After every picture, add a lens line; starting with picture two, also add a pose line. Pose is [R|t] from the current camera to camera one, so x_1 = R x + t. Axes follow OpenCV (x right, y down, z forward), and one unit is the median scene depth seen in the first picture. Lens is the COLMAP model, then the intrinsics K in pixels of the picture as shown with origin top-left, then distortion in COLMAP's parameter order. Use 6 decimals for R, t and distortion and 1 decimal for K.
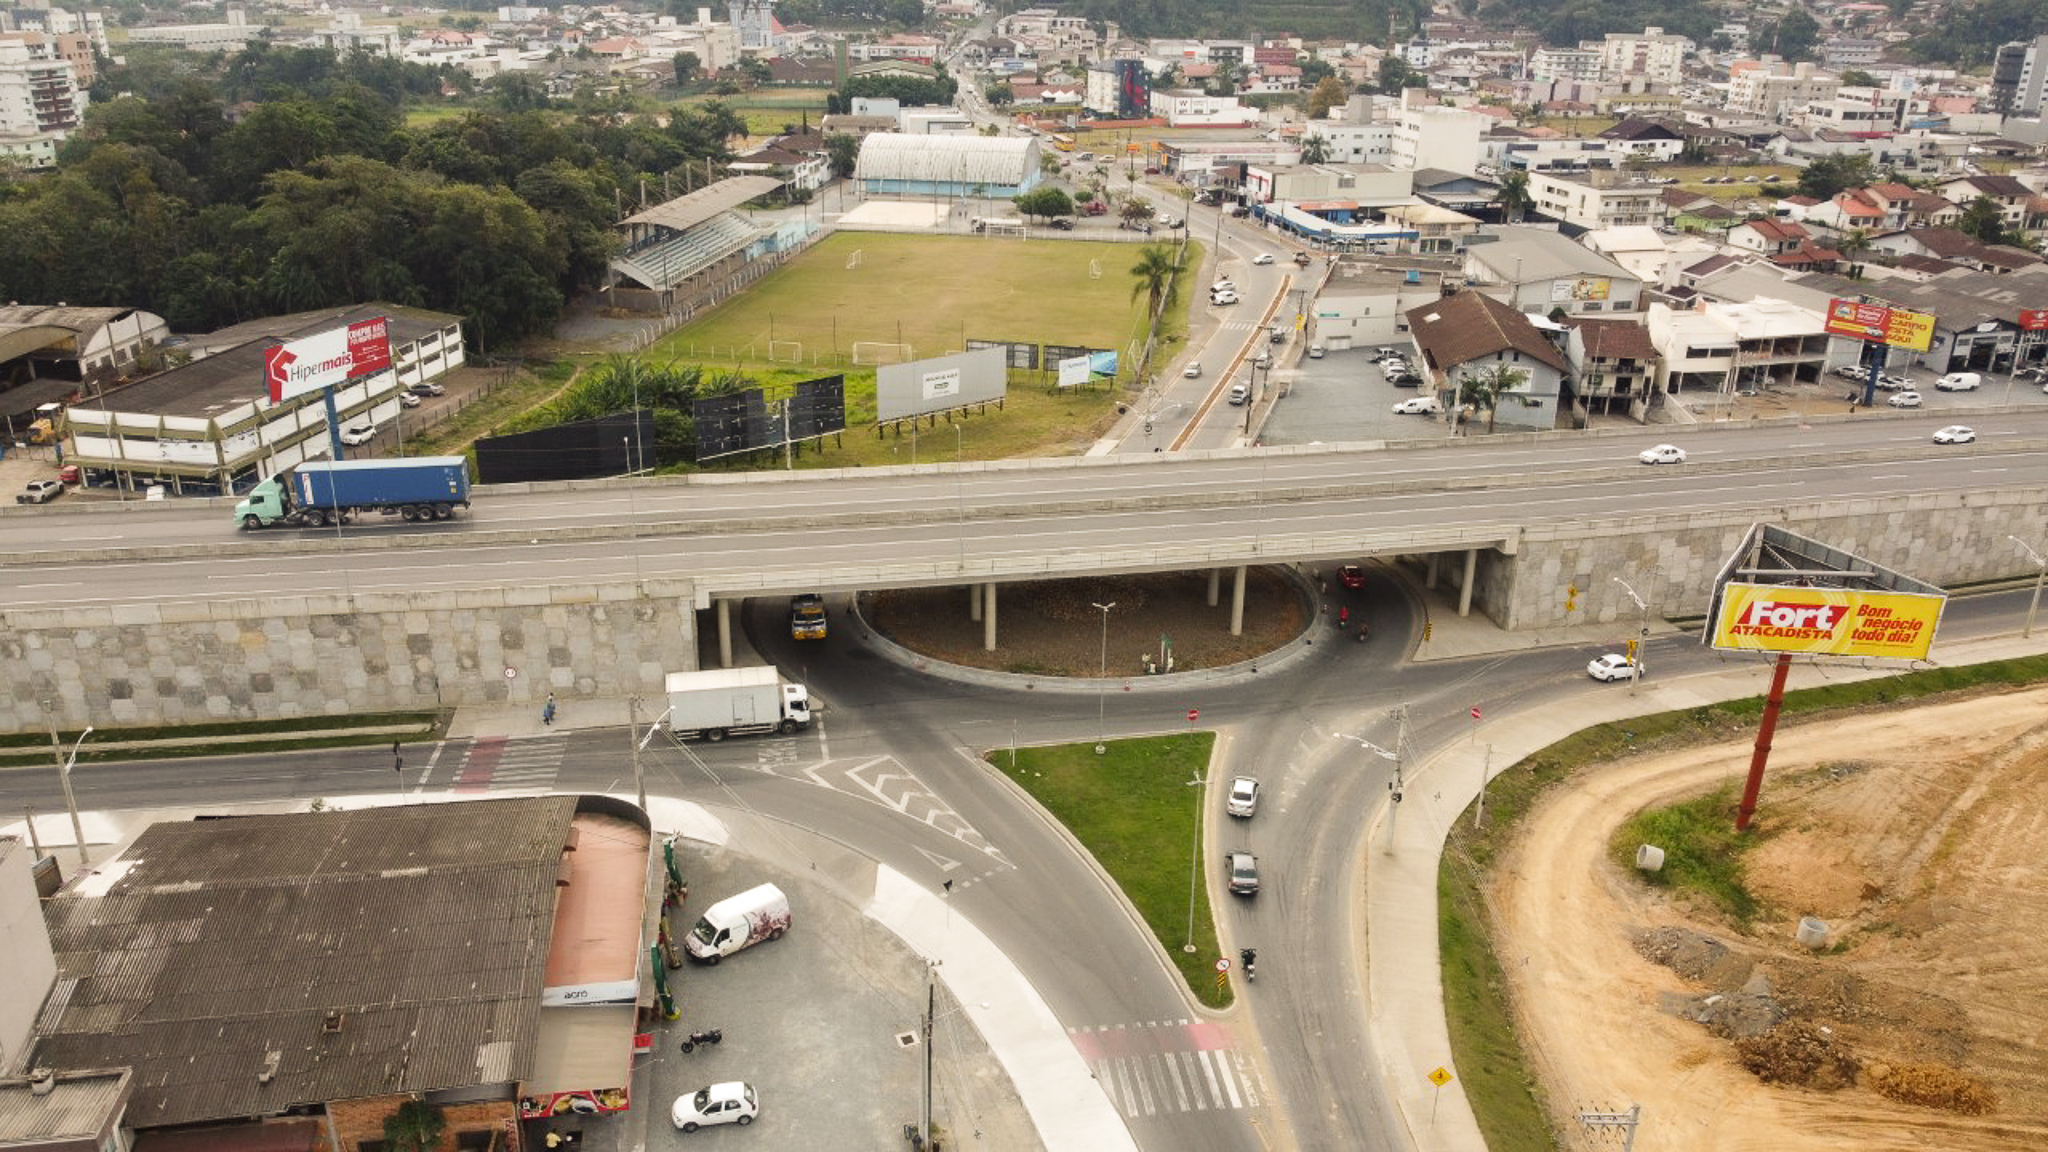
lens RADIAL K [[1567.3, 0, 1024.0], [0, 1567.3, 576.0], [0, 0, 1]] dist [-0.015520, 0.009702]
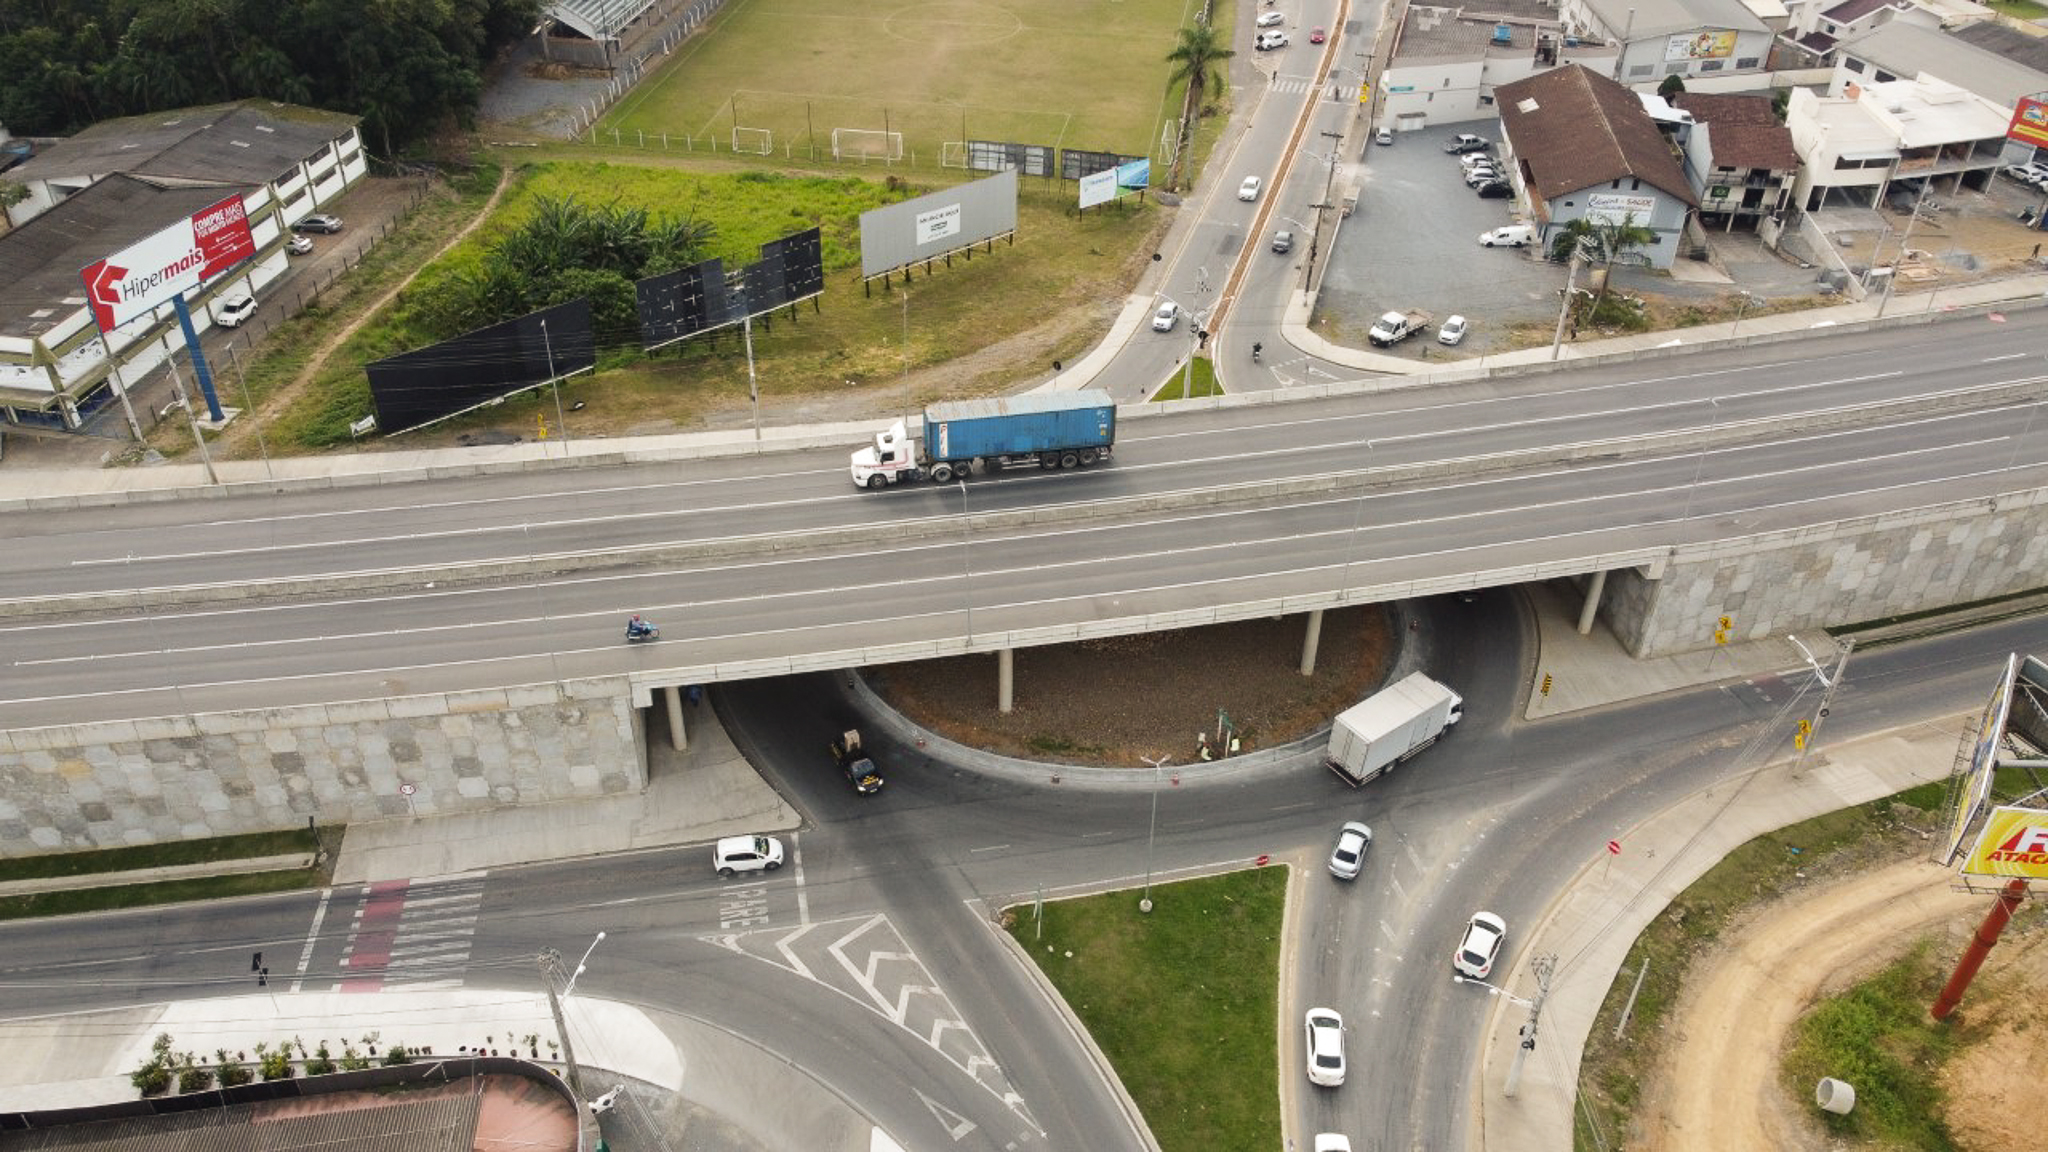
lens RADIAL K [[1567.3, 0, 1024.0], [0, 1567.3, 576.0], [0, 0, 1]] dist [-0.015520, 0.009702]
pose [[0.999997, -0.002093, -0.001255, -0.010367], [0.002337, 0.969364, 0.245619, -0.208476], [0.000703, -0.245621, 0.969366, 0.219714]]
